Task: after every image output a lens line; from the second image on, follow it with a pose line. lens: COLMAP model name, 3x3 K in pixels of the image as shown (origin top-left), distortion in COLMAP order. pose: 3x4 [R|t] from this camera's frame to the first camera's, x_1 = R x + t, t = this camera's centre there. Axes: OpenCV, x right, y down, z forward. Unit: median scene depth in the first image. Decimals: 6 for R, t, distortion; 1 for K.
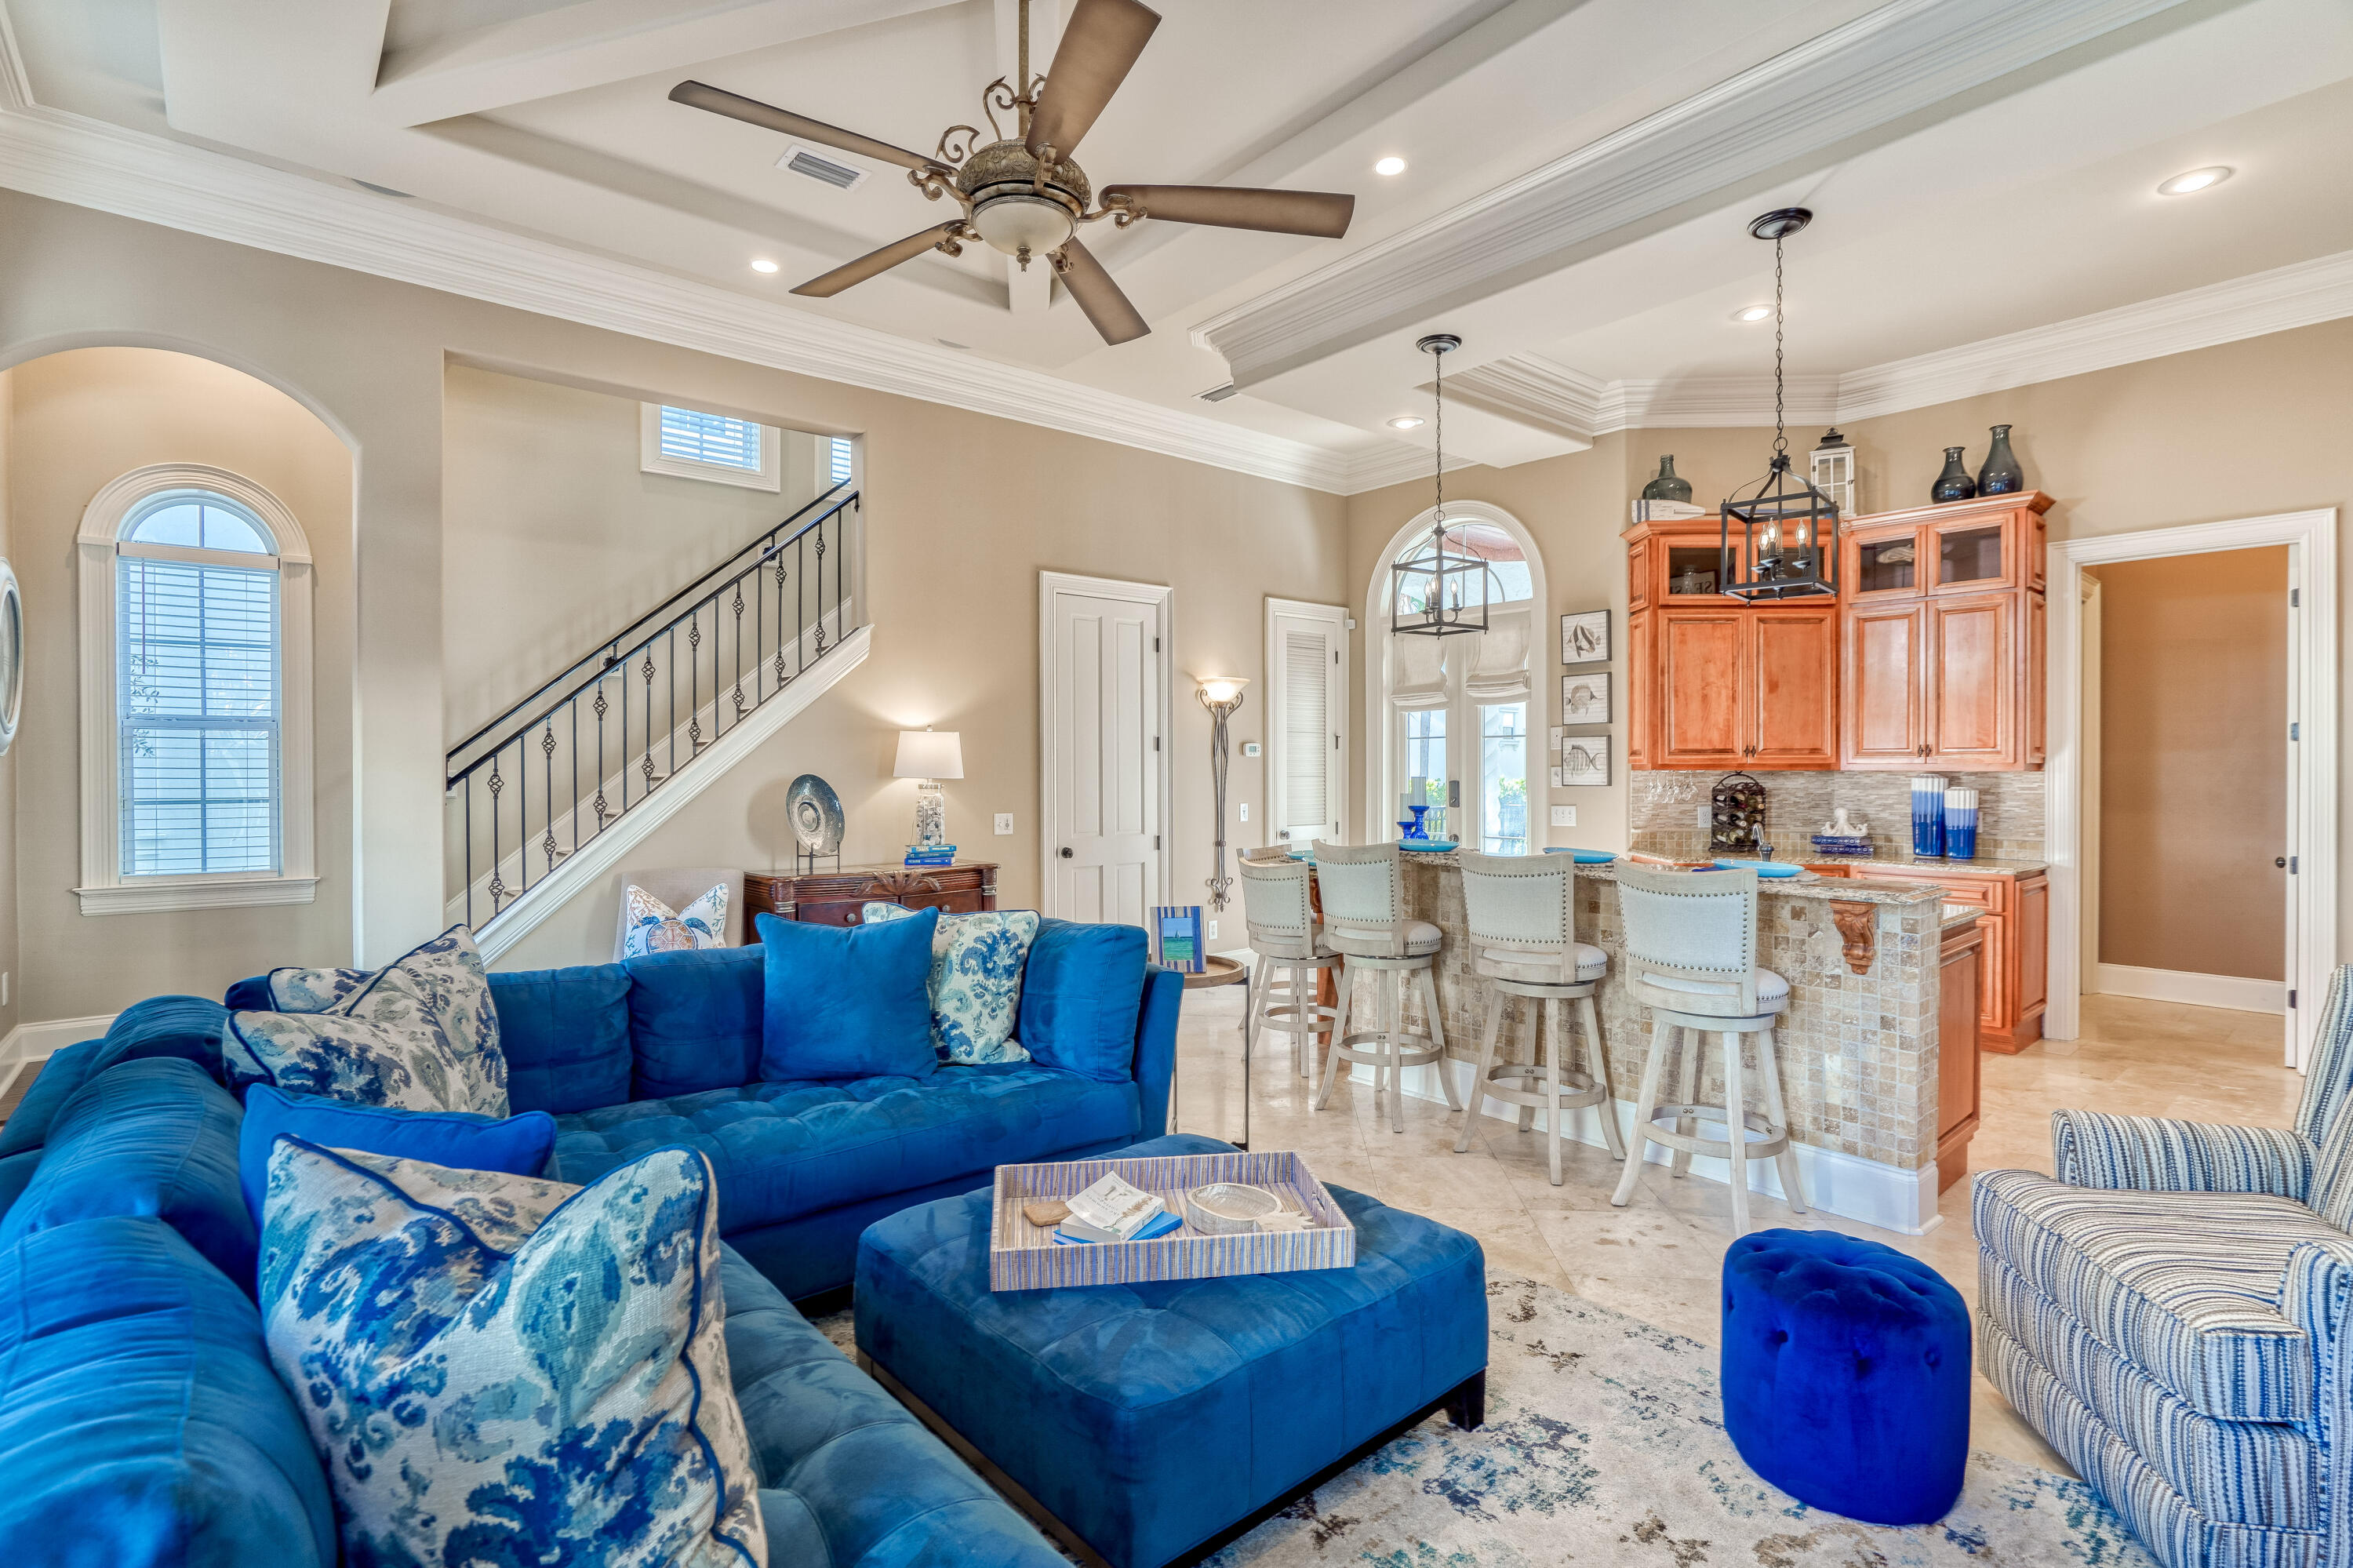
lens RADIAL K [[1105.0, 0, 1178.9], [0, 1105.0, 784.8], [0, 0, 1]] dist [-0.015712, 0.006845]
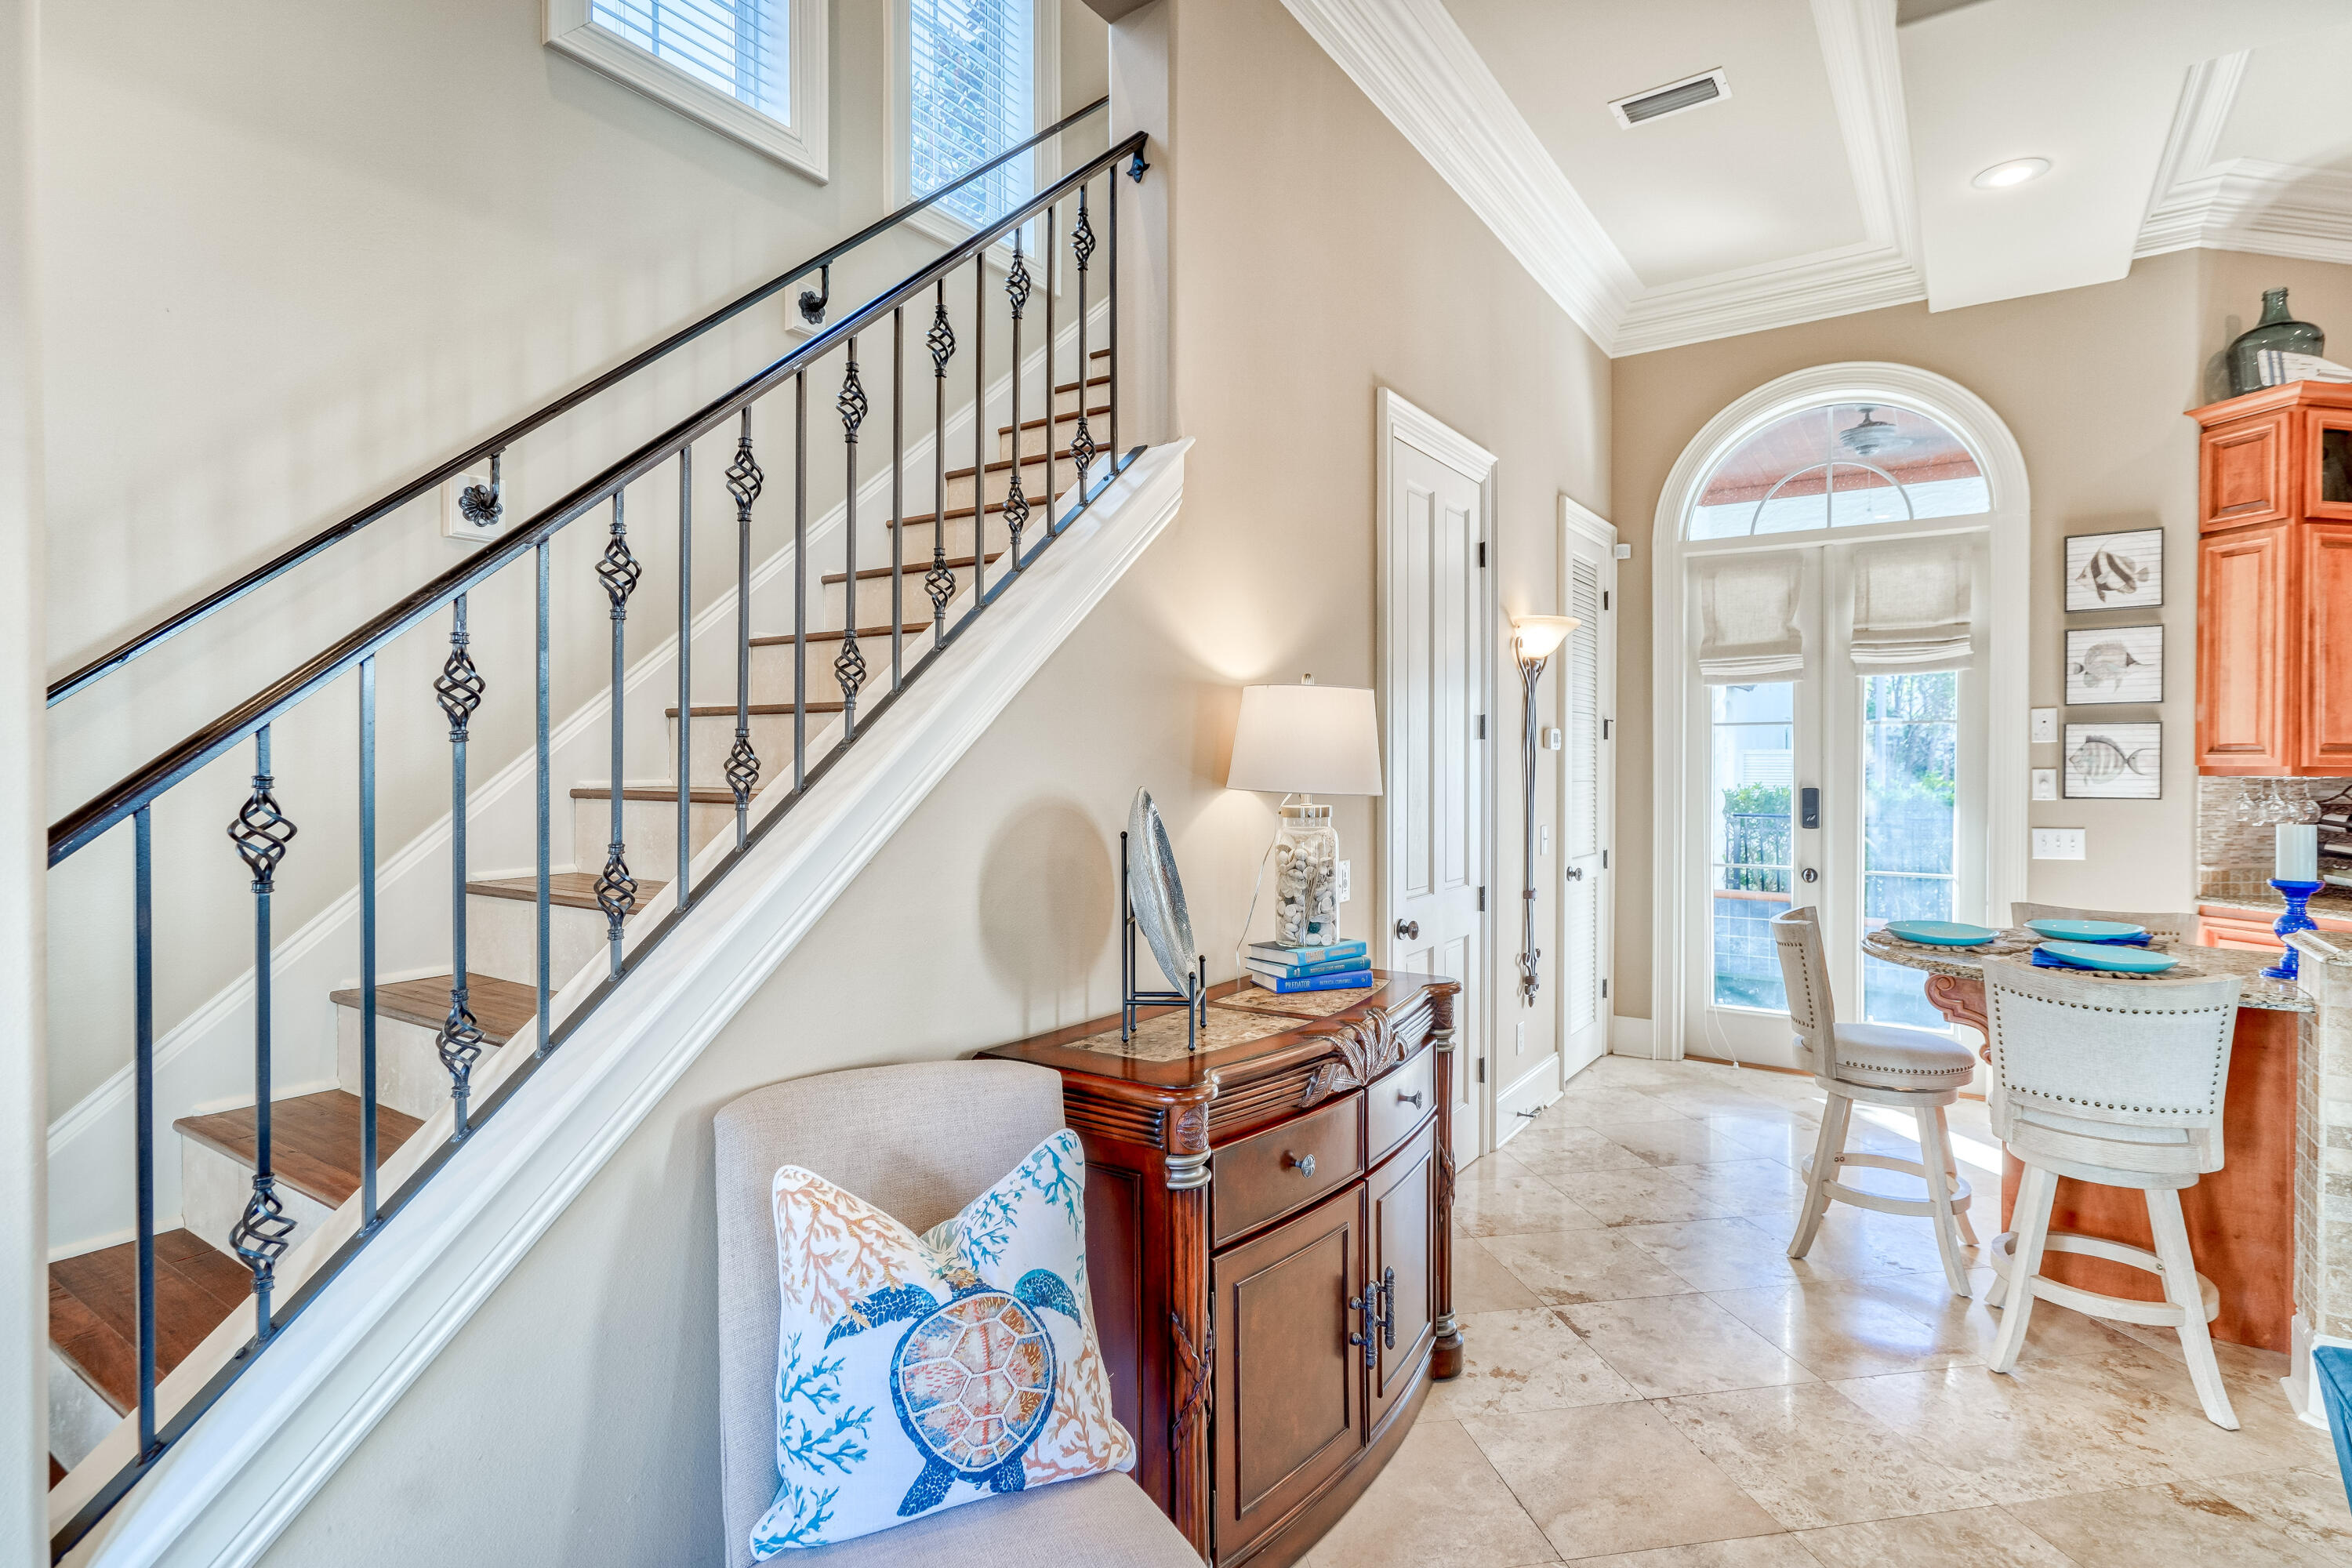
lens RADIAL K [[1175.0, 0, 1188.7], [0, 1175.0, 770.5], [0, 0, 1]] dist [-0.001216, 0.004719]
pose [[0.969940, 0.004451, 0.243305, -0.353786], [-0.003257, 0.999981, -0.005309, -0.011407], [-0.243324, 0.004357, 0.969935, 0.500285]]
